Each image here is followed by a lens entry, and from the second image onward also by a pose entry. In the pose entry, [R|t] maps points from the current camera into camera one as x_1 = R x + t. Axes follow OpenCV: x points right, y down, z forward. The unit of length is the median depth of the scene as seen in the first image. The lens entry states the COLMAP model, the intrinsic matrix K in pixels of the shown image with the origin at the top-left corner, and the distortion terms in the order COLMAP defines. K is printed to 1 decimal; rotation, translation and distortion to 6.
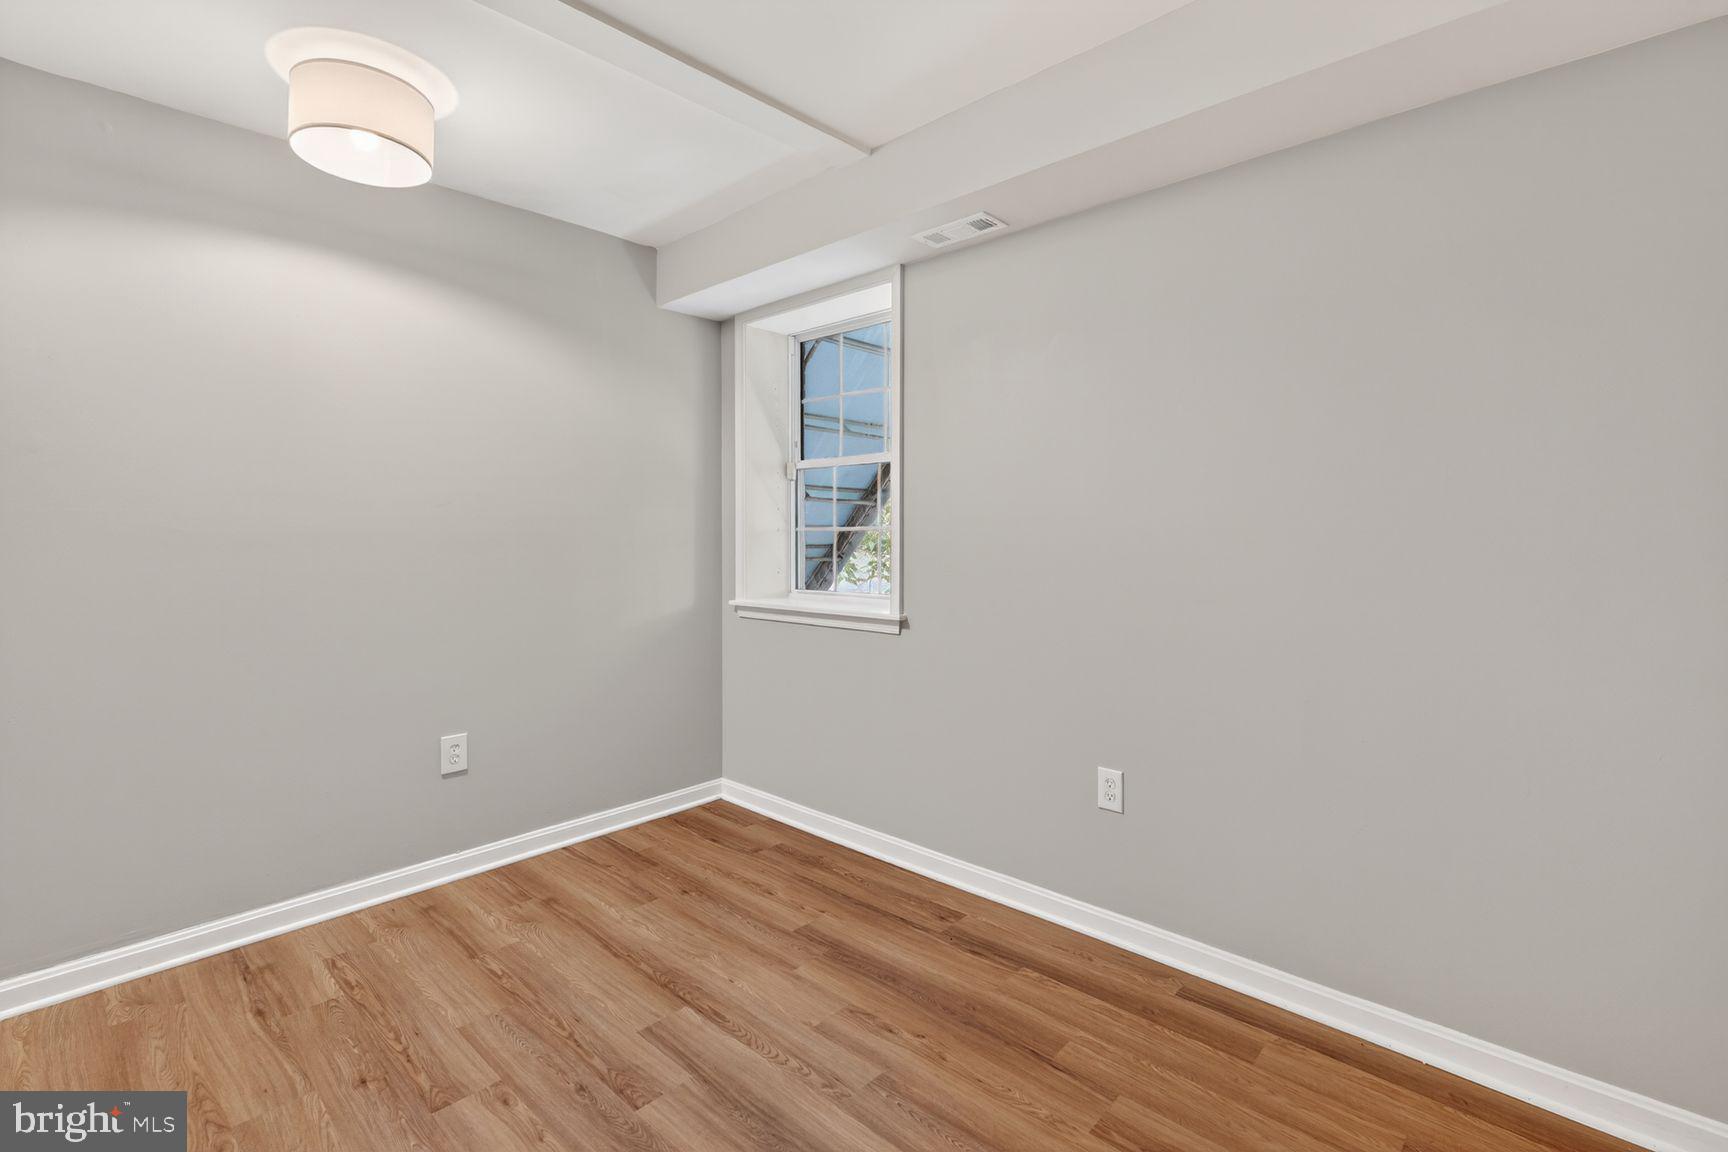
lens RADIAL K [[790.5, 0, 870.4], [0, 790.5, 539.3], [0, 0, 1]] dist [0.003360, -0.000131]
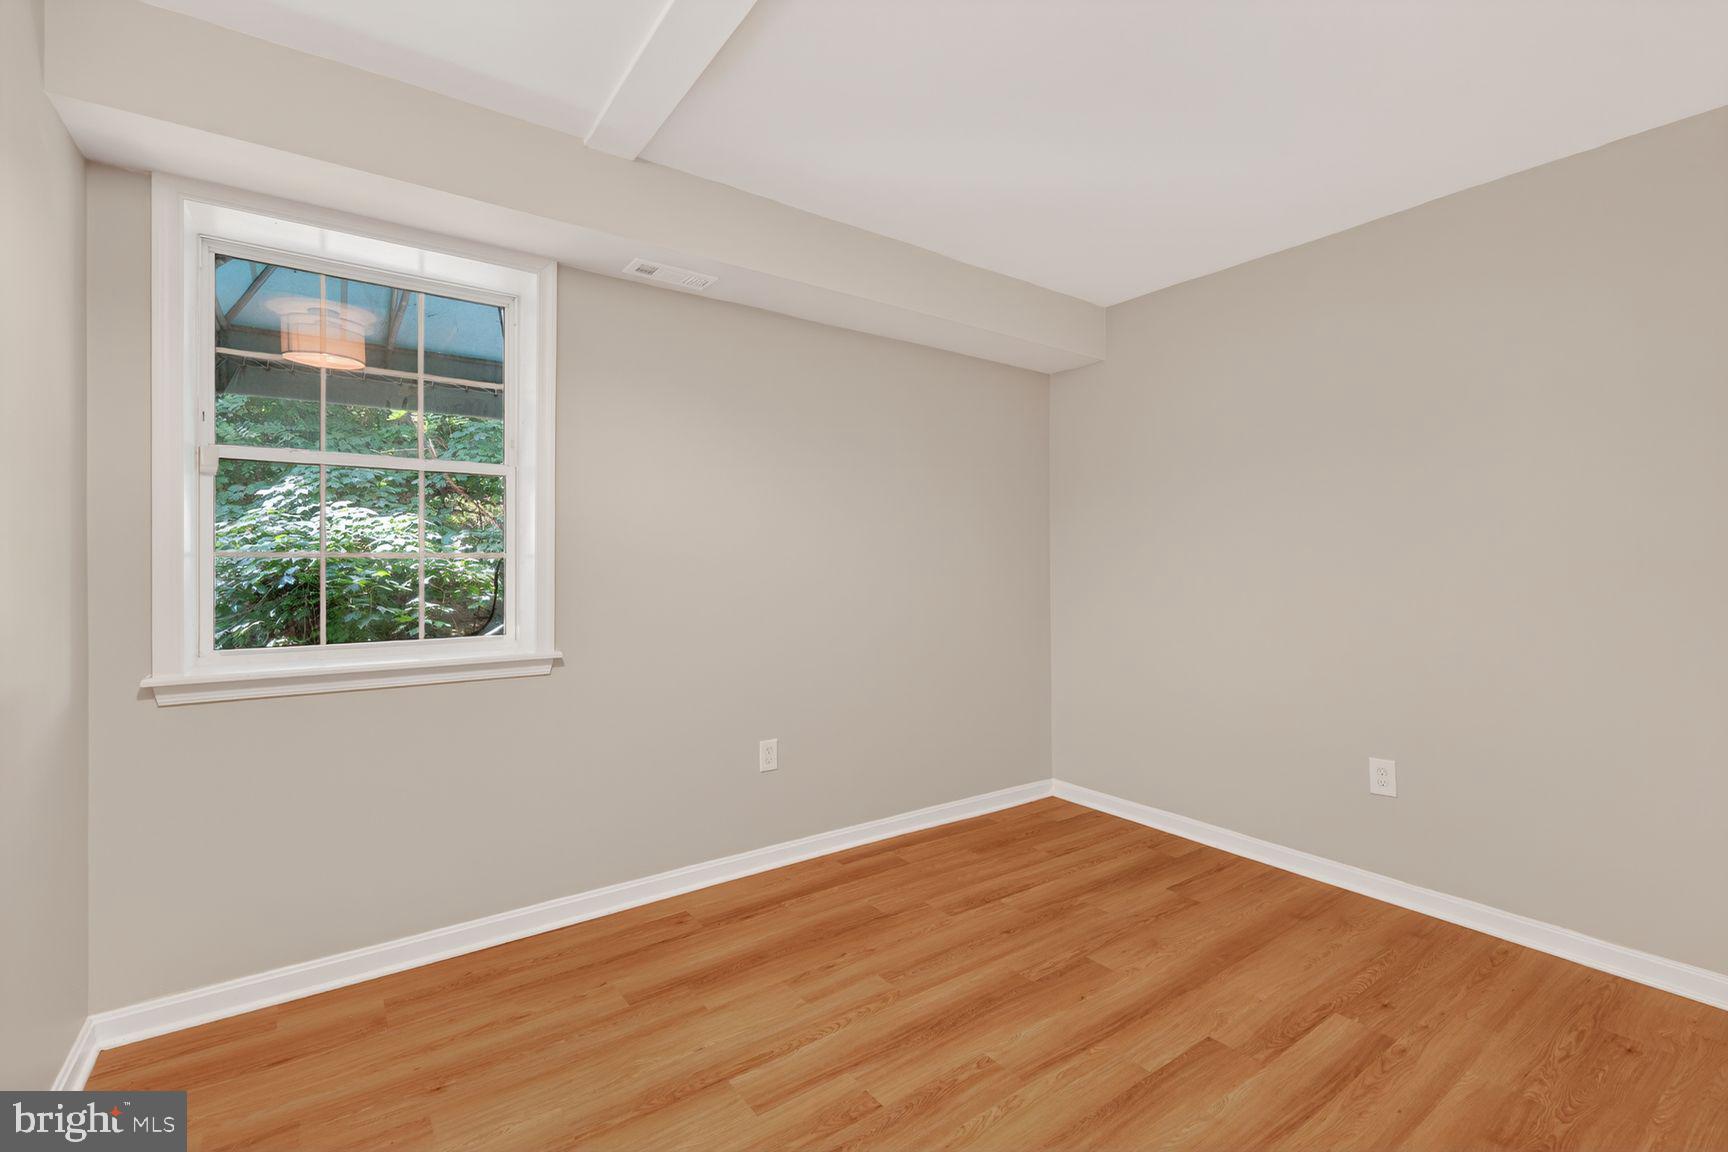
lens RADIAL K [[790.5, 0, 857.2], [0, 790.5, 581.3], [0, 0, 1]] dist [0.003360, -0.000131]
pose [[0.179050, -0.021129, 0.983613, -0.981866], [0.001247, 0.999773, 0.021249, -0.004296], [-0.983839, -0.002578, 0.179035, 0.623085]]
